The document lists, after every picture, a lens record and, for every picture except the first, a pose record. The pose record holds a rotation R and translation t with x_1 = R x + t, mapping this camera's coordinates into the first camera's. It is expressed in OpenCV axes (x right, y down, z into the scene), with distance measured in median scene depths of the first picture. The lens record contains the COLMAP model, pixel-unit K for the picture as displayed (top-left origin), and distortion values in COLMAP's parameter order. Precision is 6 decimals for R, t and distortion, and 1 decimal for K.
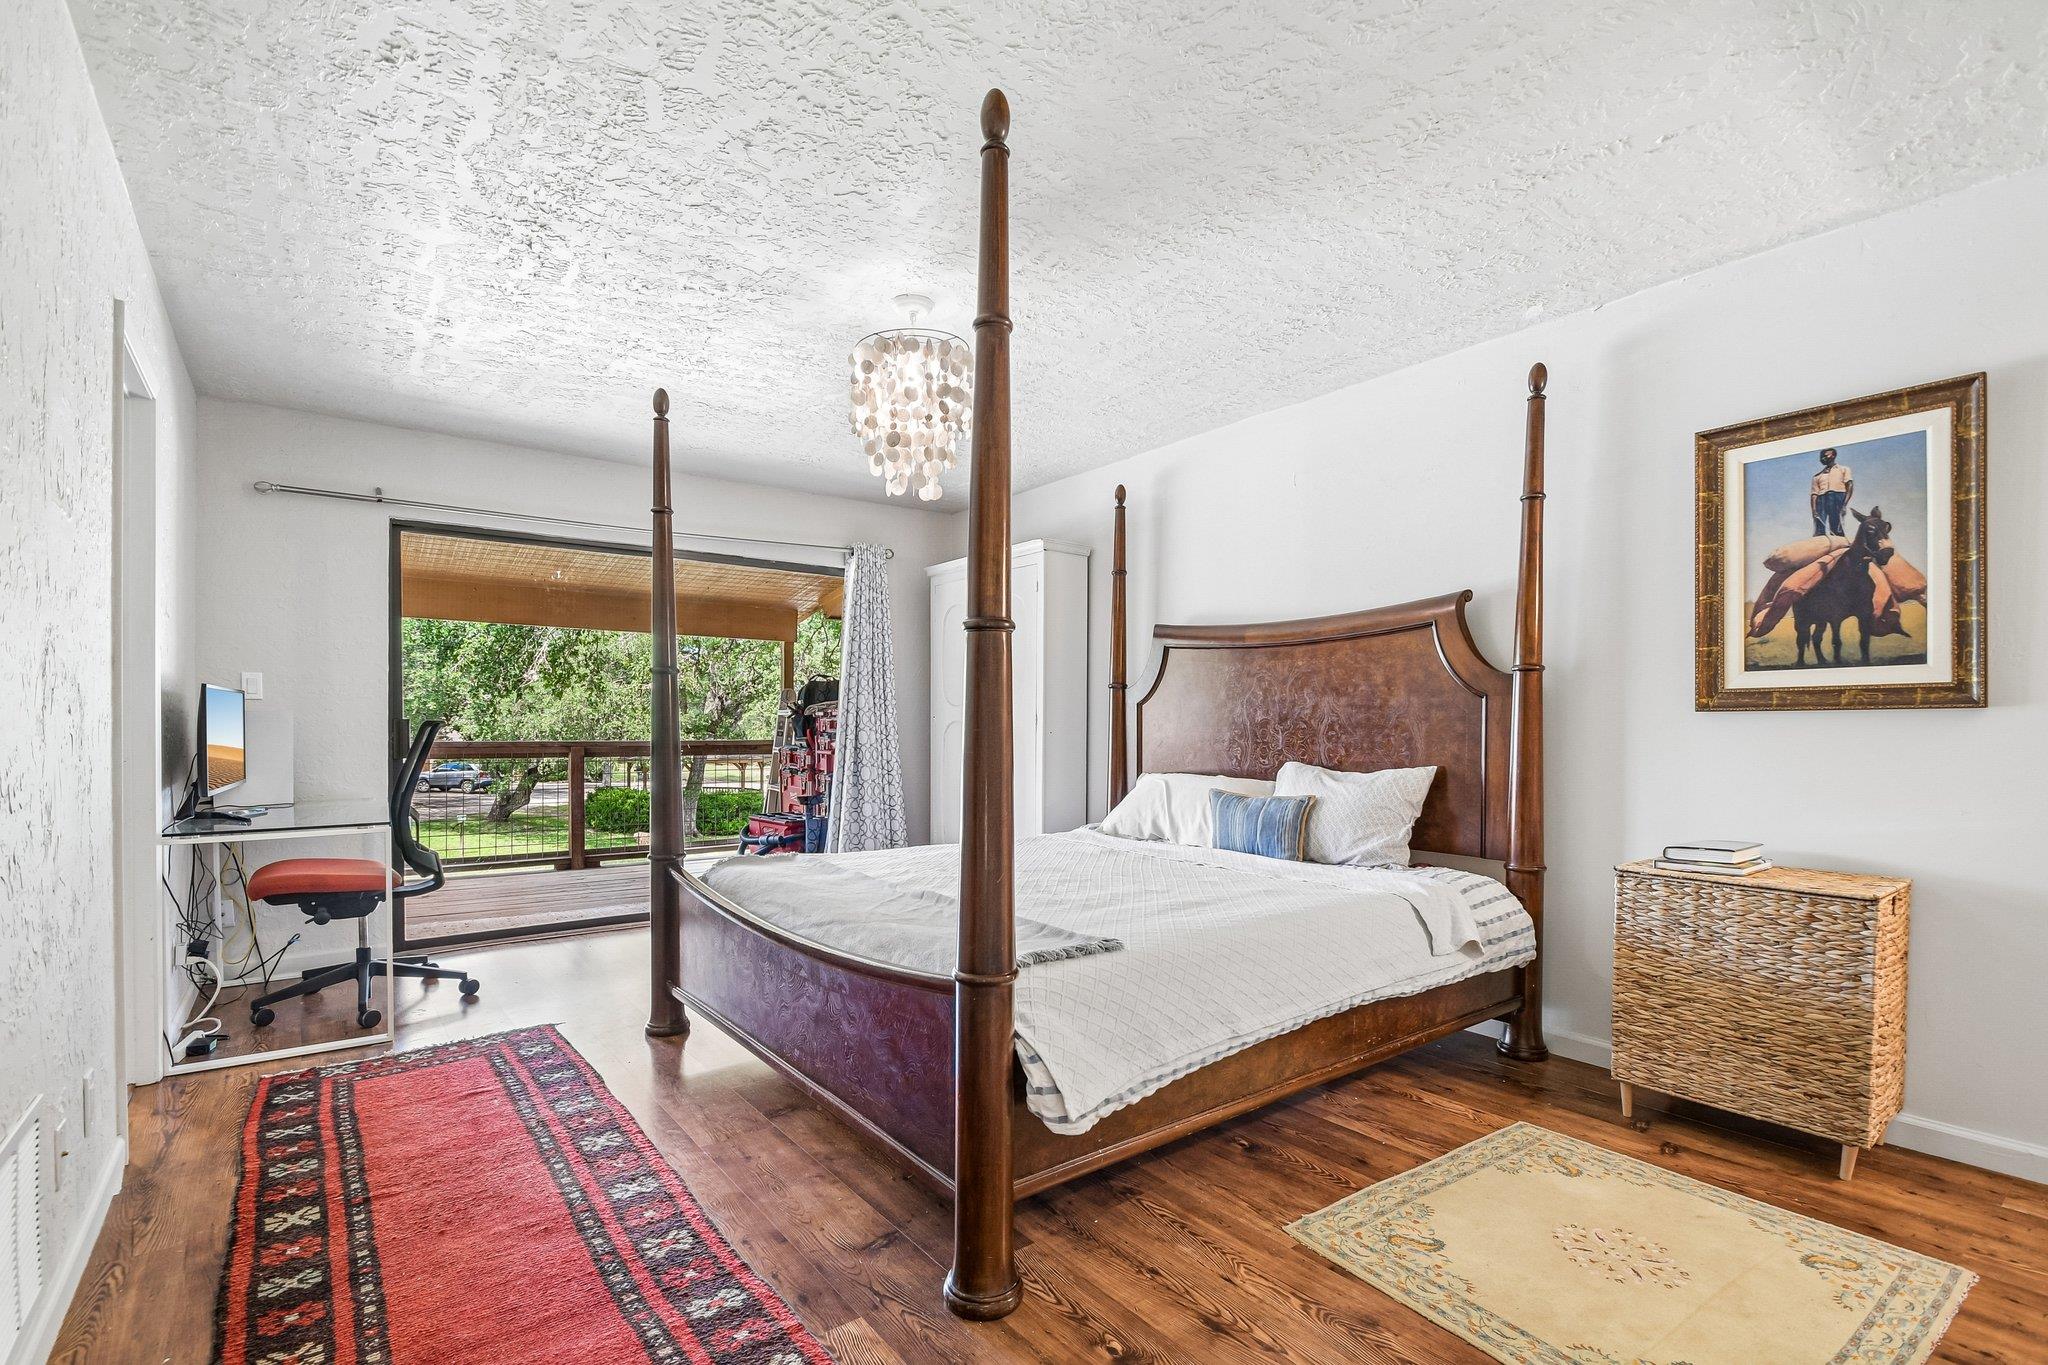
lens RADIAL K [[923.3, 0, 1017.0], [0, 923.3, 714.1], [0, 0, 1]] dist [0.017185, -0.017948]
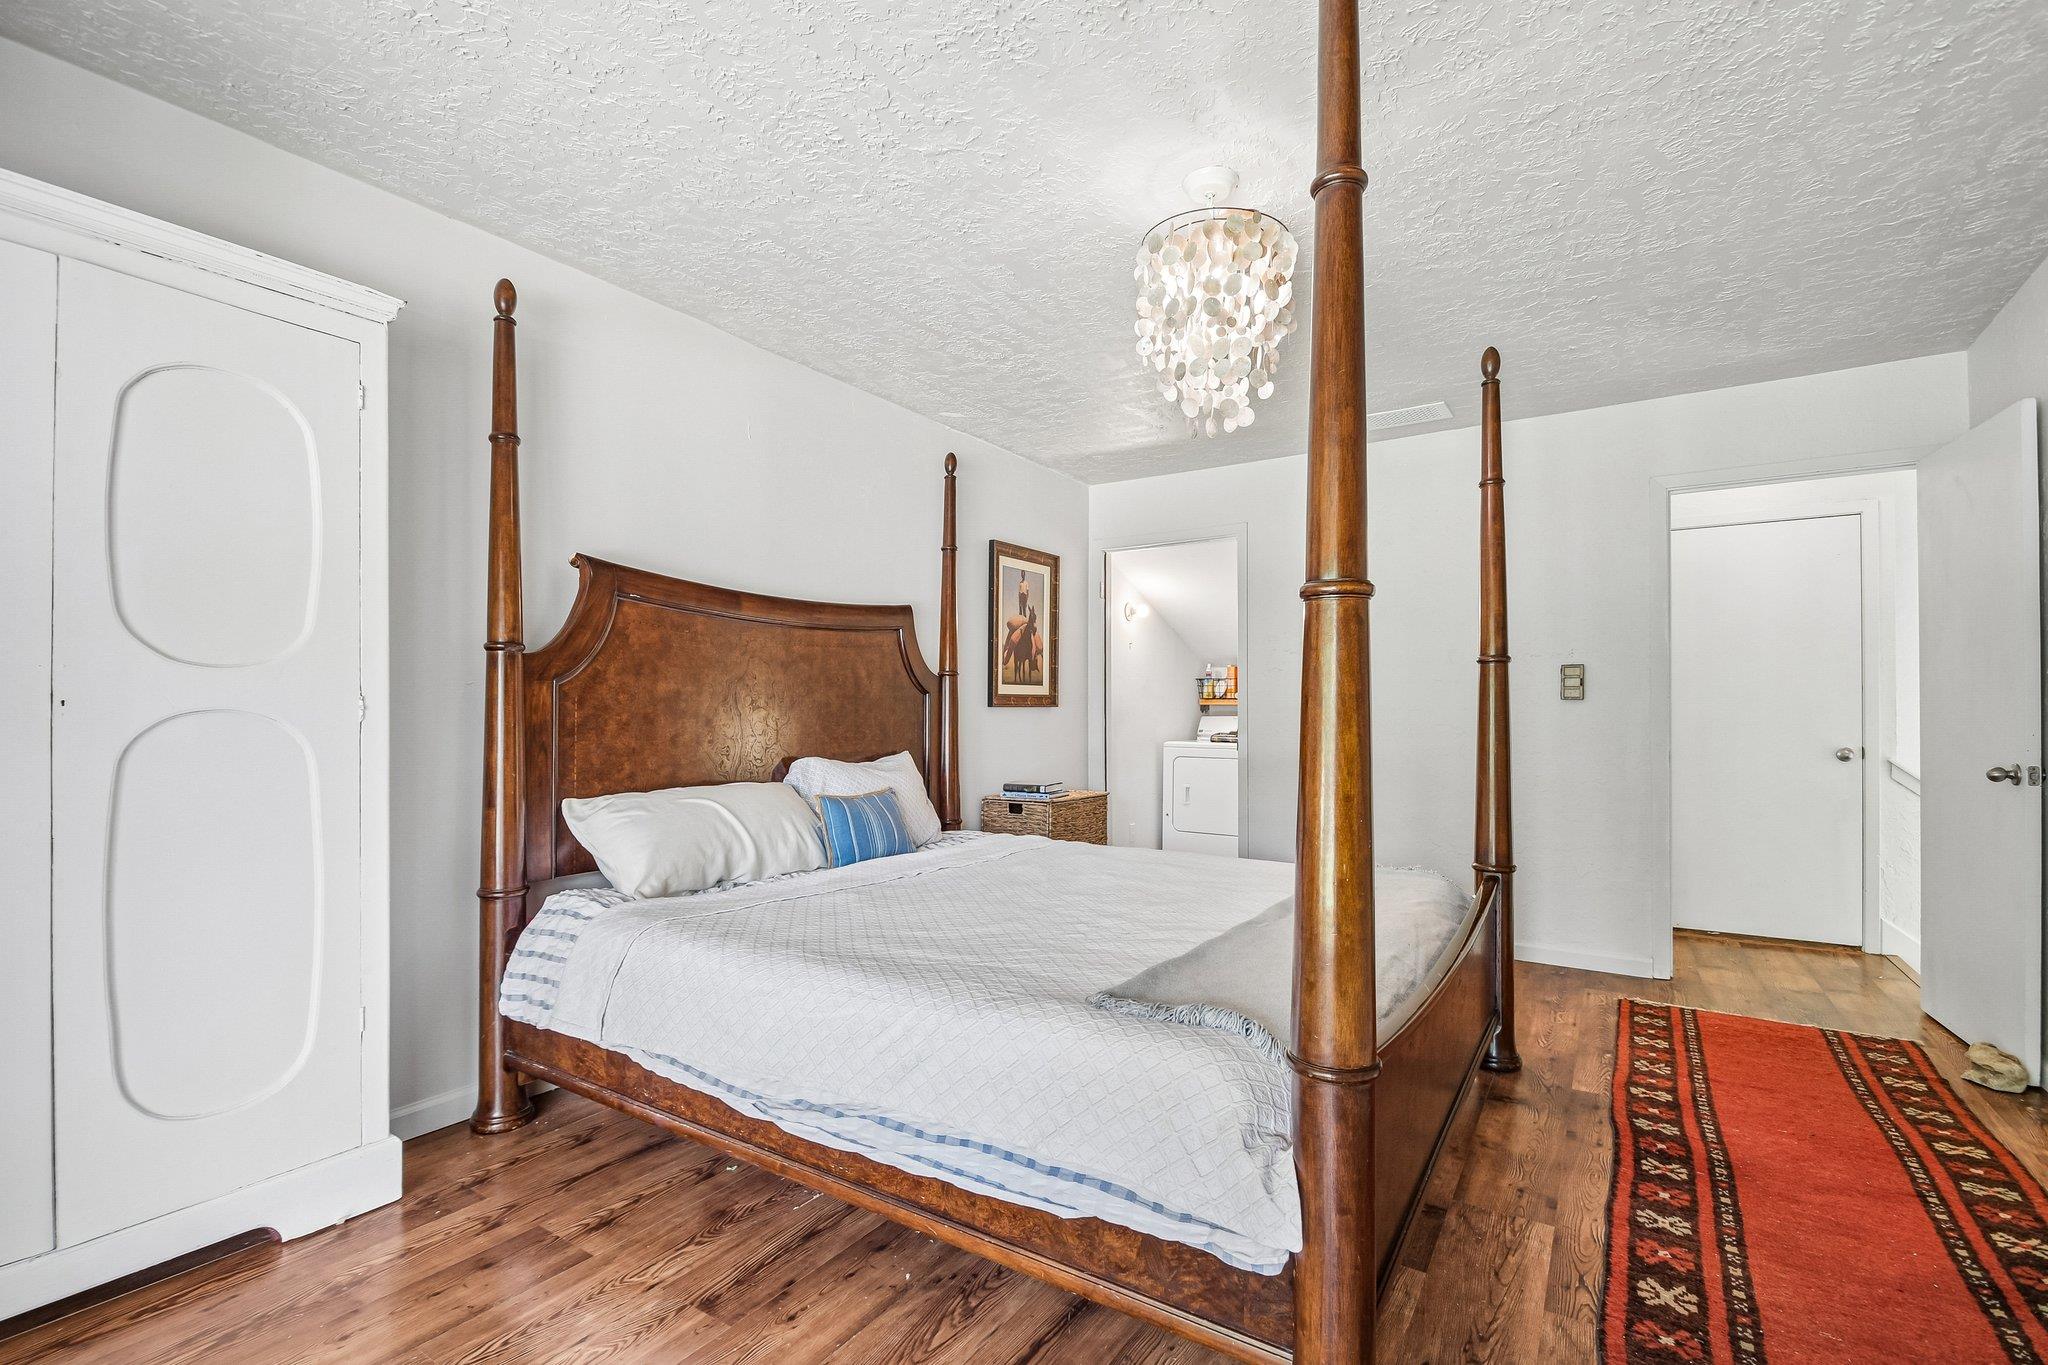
lens RADIAL K [[923.3, 0, 1017.0], [0, 923.3, 714.1], [0, 0, 1]] dist [0.017185, -0.017948]
pose [[-0.330777, -0.005873, 0.943691, -0.937099], [-0.011641, 0.999930, 0.002143, 0.006239], [-0.943637, -0.010277, -0.330822, 1.682207]]
